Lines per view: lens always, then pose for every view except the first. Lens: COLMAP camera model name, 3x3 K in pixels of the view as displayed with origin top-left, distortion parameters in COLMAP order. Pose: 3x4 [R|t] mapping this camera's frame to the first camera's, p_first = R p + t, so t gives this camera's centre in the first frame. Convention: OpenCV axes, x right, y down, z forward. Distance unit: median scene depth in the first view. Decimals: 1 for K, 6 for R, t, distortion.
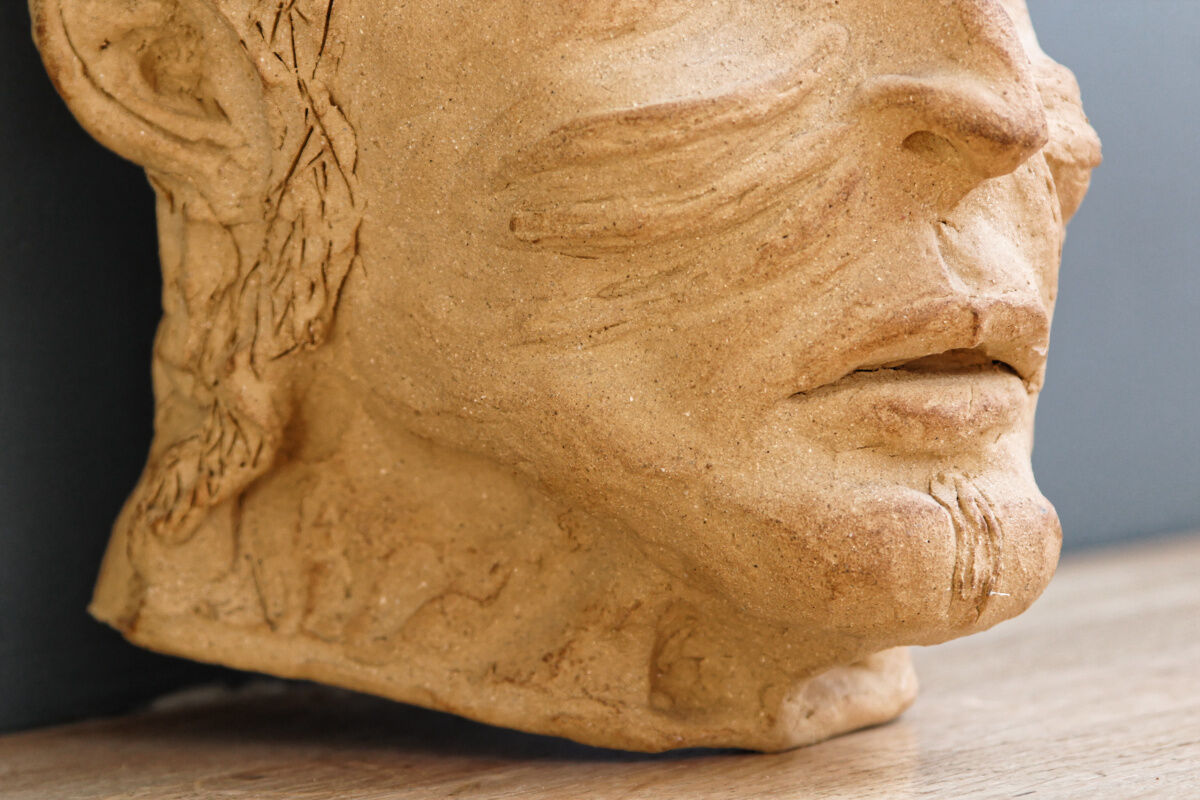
lens RADIAL K [[4684.7, 0, 600.0], [0, 4684.7, 400.0], [0, 0, 1]] dist [0.054689, 0.155739]
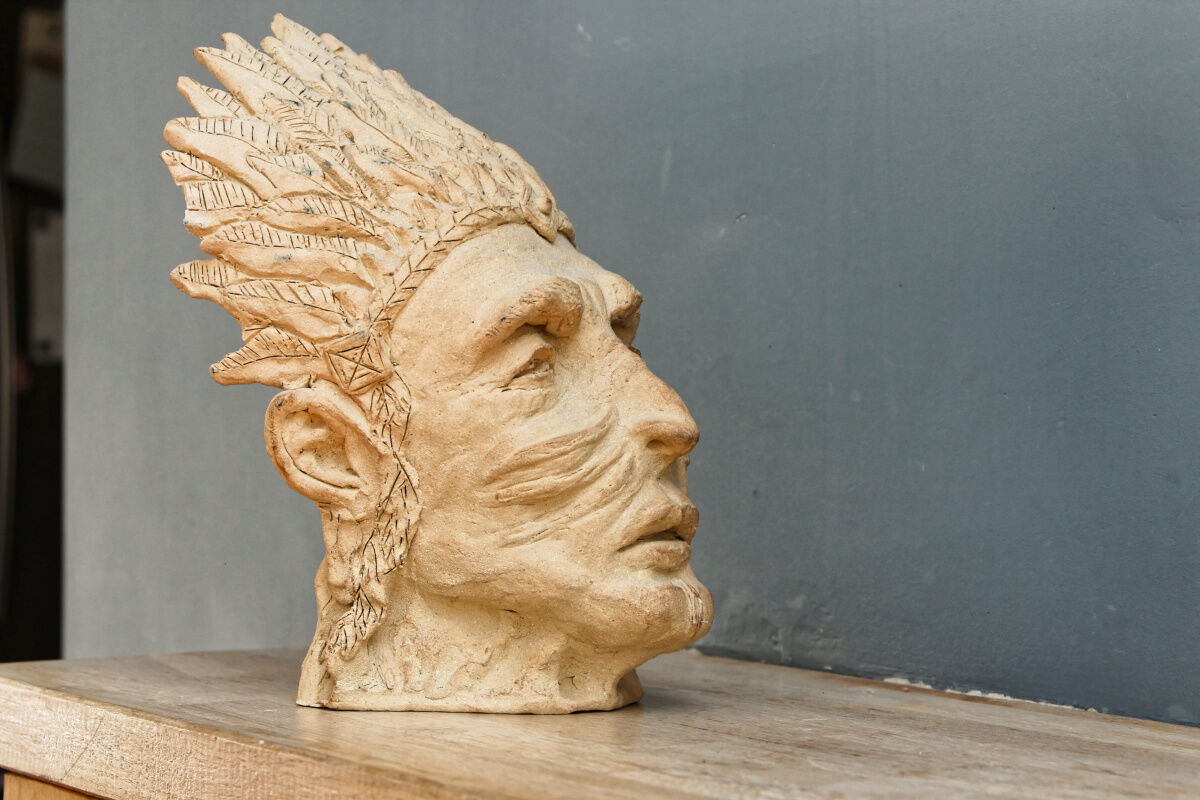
lens RADIAL K [[2768.7, 0, 600.0], [0, 2768.7, 400.0], [0, 0, 1]] dist [0.002286, -0.032104]
pose [[0.941451, -0.088939, 0.325207, -0.429106], [0.152325, 0.972724, -0.174945, 0.173076], [-0.300777, 0.214239, 0.929319, -0.371264]]
